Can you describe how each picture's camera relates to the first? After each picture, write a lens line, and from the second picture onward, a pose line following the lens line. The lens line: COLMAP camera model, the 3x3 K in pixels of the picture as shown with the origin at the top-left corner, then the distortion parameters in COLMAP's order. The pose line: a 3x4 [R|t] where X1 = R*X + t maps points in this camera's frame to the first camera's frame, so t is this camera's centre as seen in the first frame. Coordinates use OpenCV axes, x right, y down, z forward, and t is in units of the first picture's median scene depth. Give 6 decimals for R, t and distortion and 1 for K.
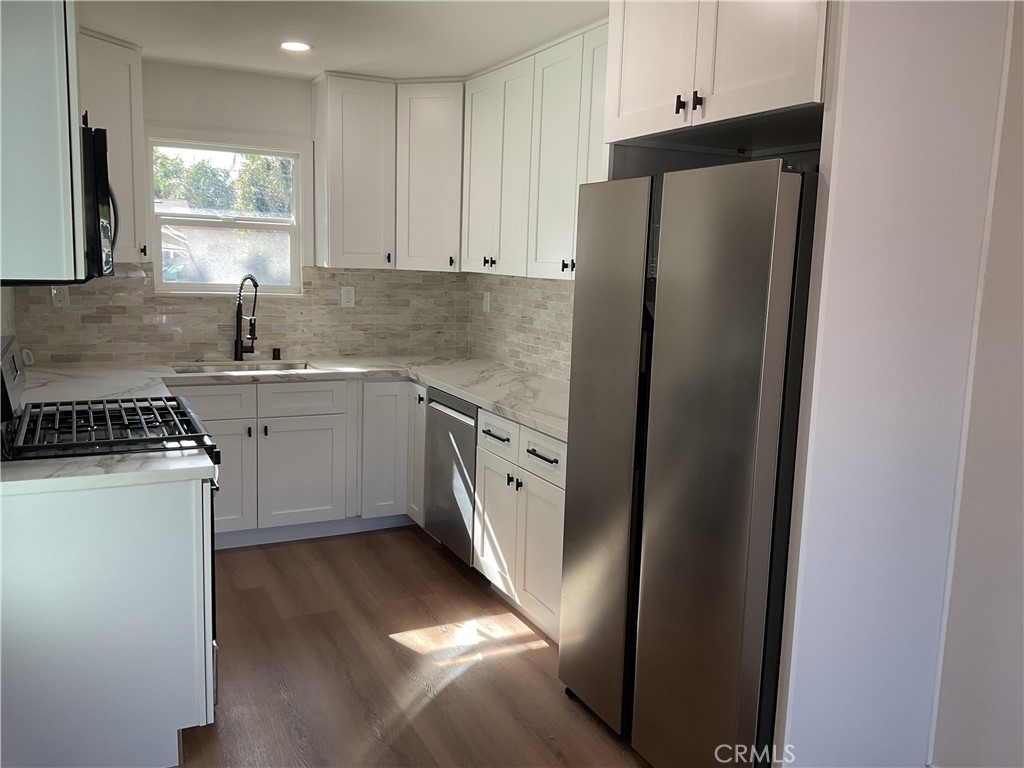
lens RADIAL K [[841.4, 0, 510.6], [0, 841.4, 380.6], [0, 0, 1]] dist [0.084374, -0.154605]
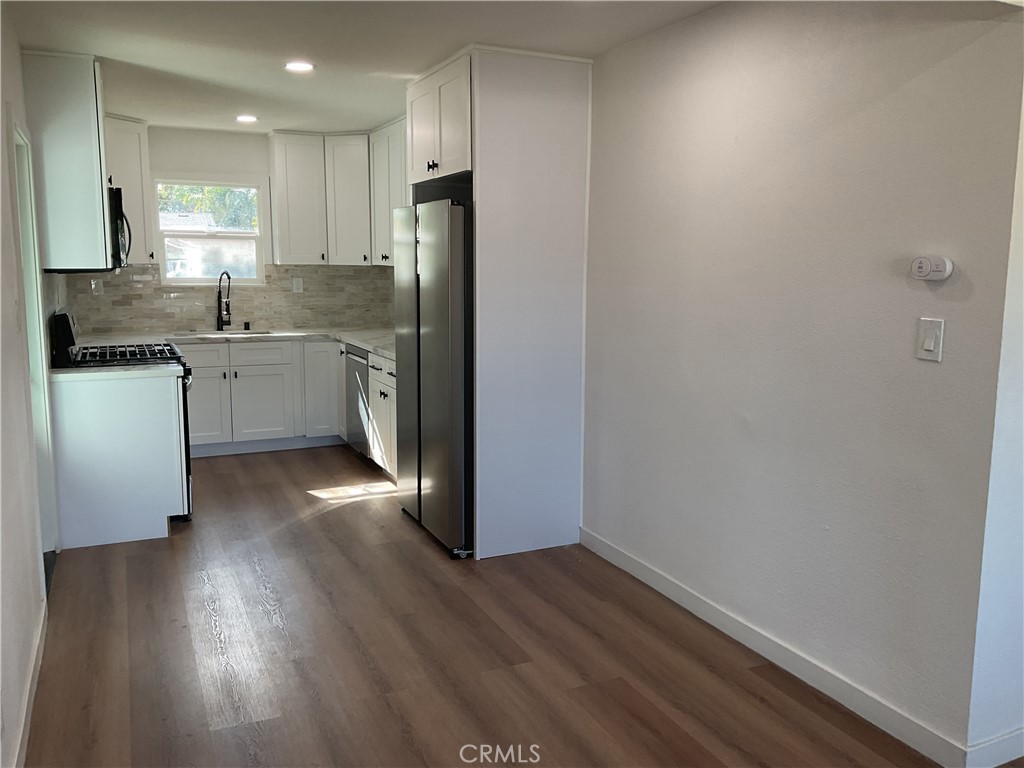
lens RADIAL K [[841.4, 0, 514.6], [0, 841.4, 383.2], [0, 0, 1]] dist [0.084374, -0.154605]
pose [[0.999347, -0.021974, -0.028682, 0.236962], [0.021968, 0.999759, -0.000541, 0.083631], [0.028687, -0.000089, 0.999588, -0.462195]]
